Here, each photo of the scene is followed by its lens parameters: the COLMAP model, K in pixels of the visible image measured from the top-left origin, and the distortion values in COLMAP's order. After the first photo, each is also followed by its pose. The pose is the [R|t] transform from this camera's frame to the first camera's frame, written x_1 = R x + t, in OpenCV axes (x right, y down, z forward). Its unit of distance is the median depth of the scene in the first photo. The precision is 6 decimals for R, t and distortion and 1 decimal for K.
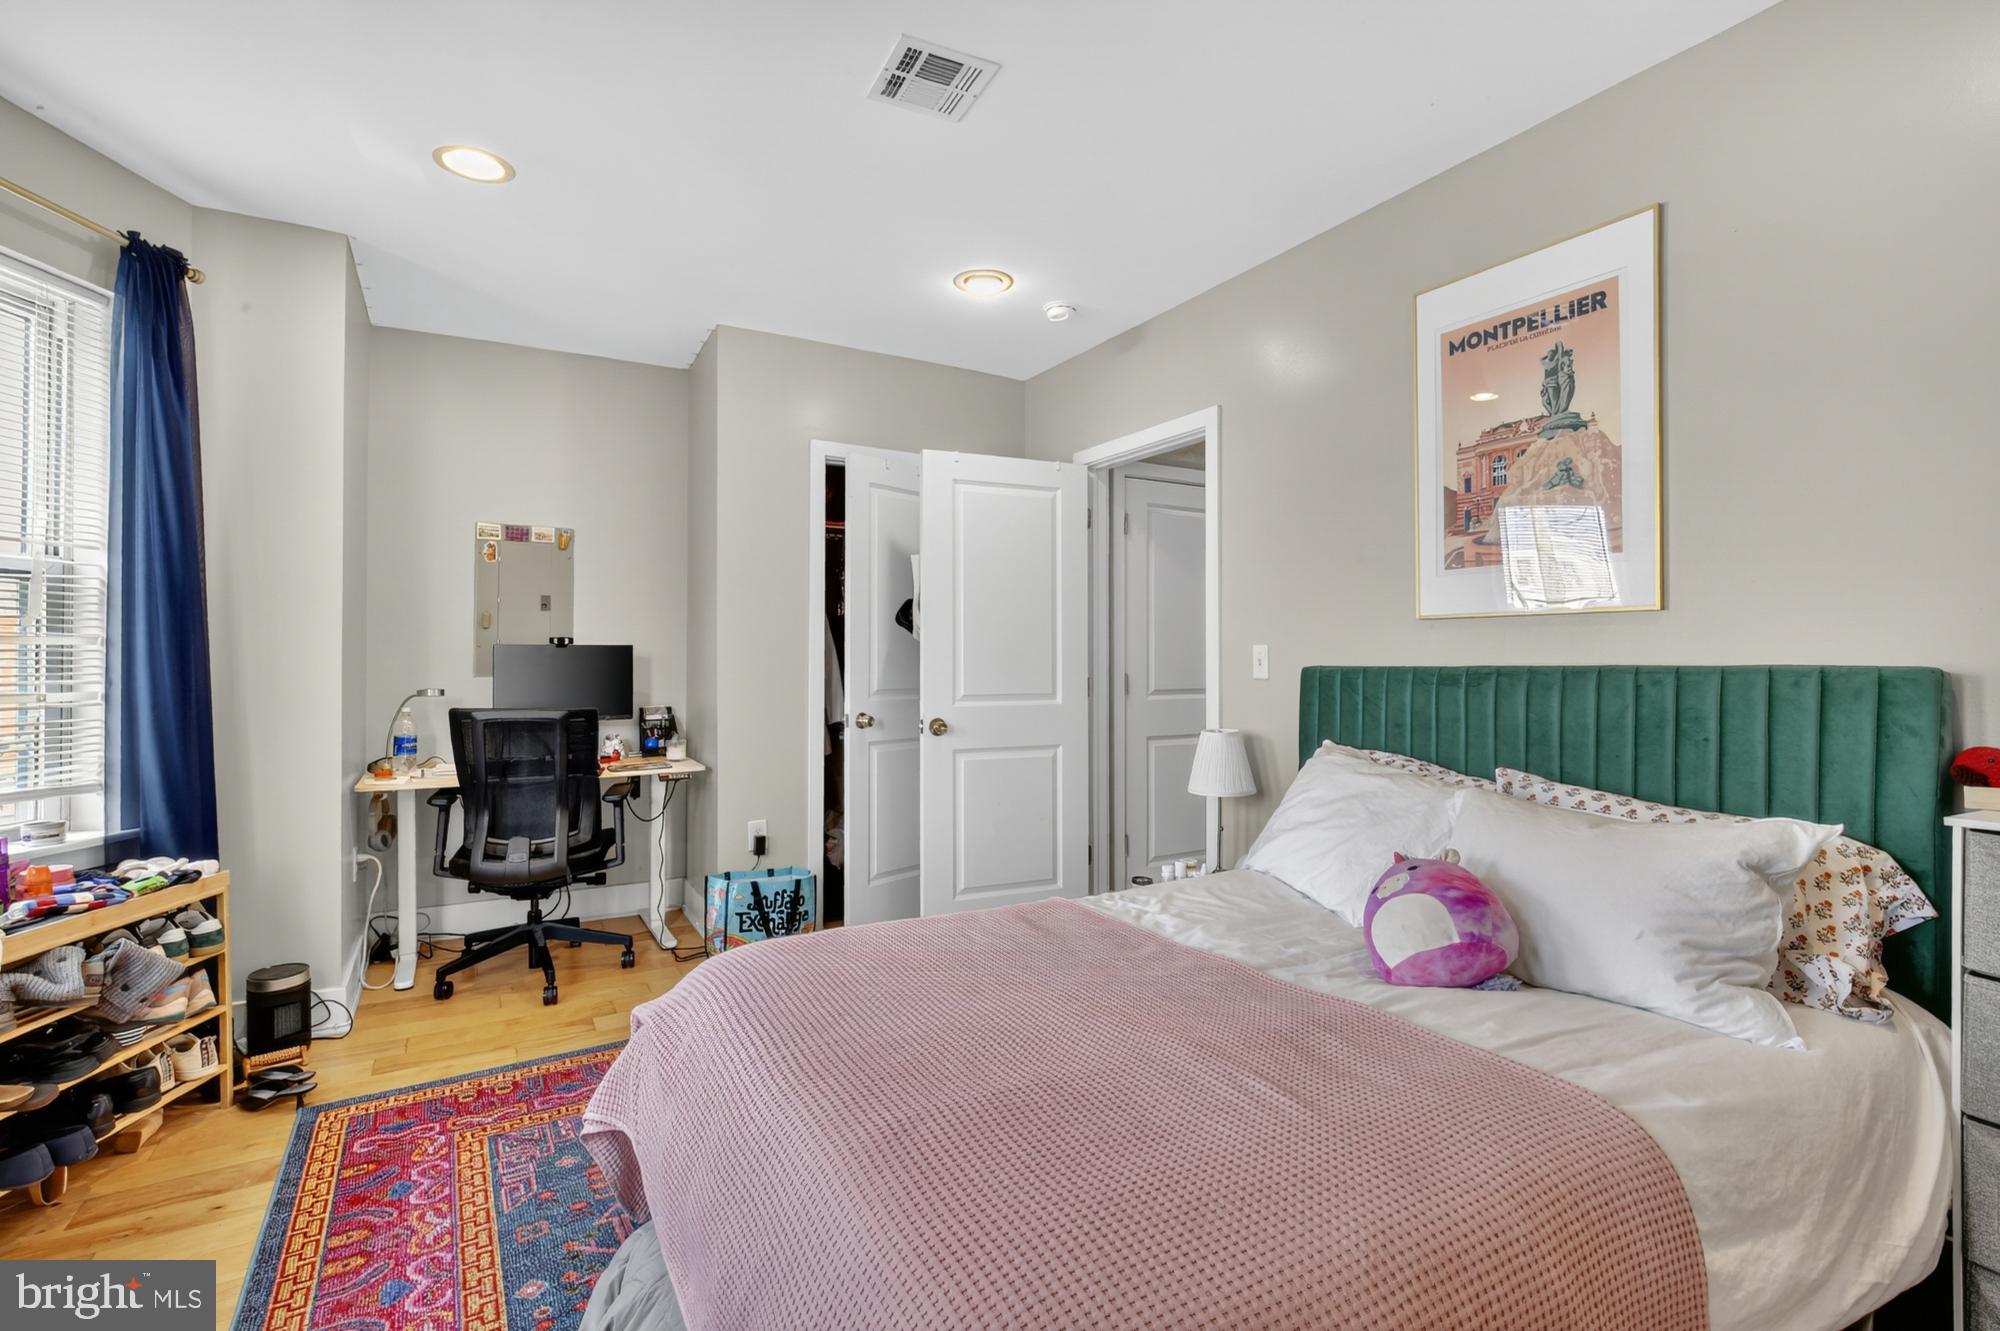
lens RADIAL K [[937.9, 0, 1000.0], [0, 937.9, 665.5], [0, 0, 1]] dist [-0.038662, -0.000320]
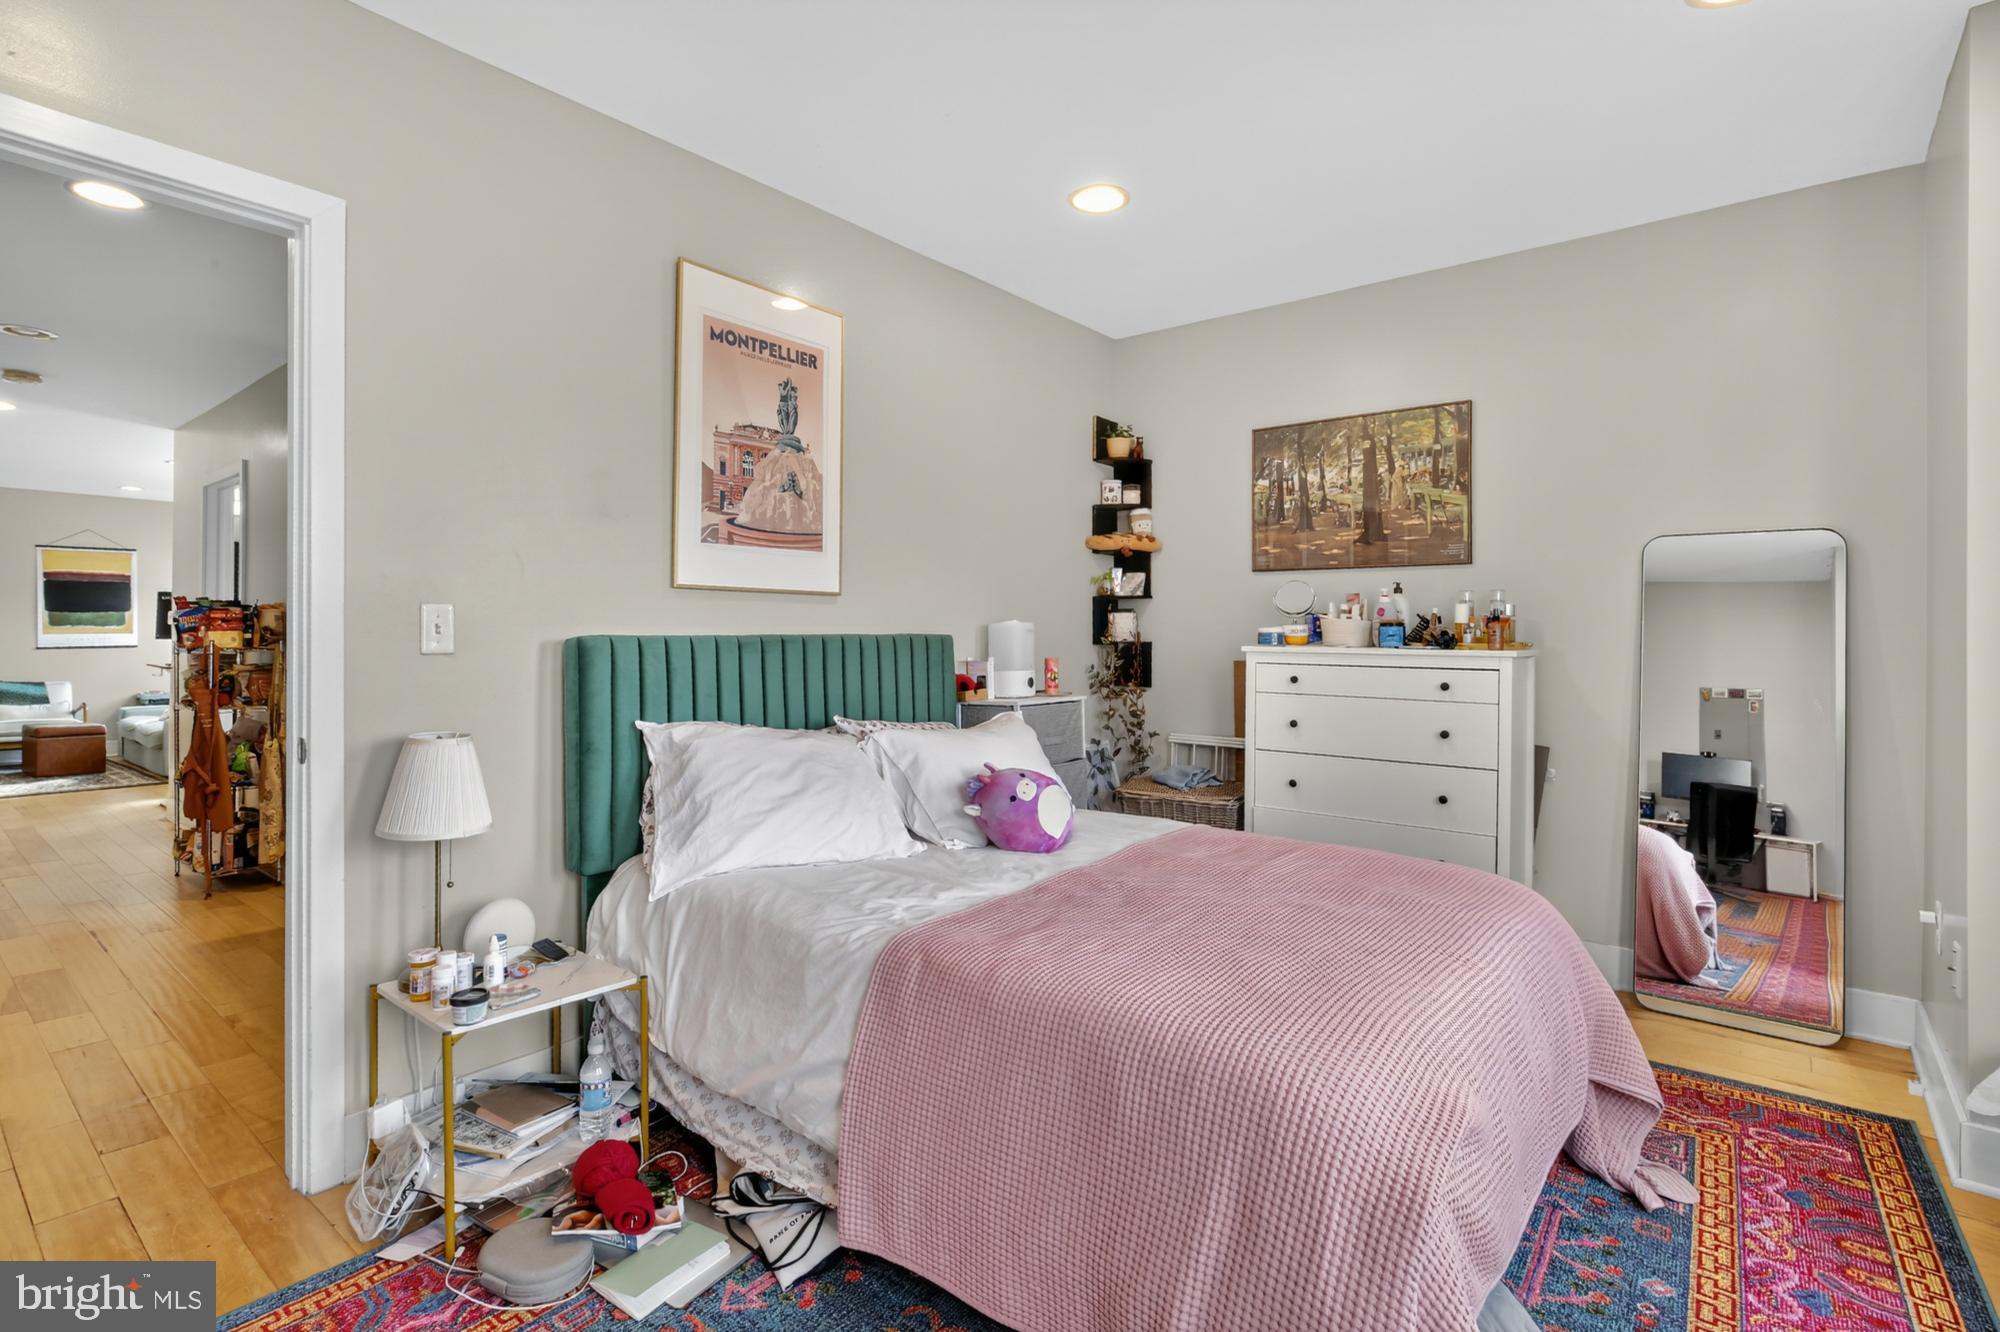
lens RADIAL K [[960.3, 0, 1001.0], [0, 960.3, 637.0], [0, 0, 1]] dist [-0.002427, -0.000606]
pose [[-0.367777, -0.003563, 0.929907, -0.670812], [-0.001577, 0.999994, 0.003207, -0.000629], [-0.929913, -0.000287, -0.367781, 1.125659]]
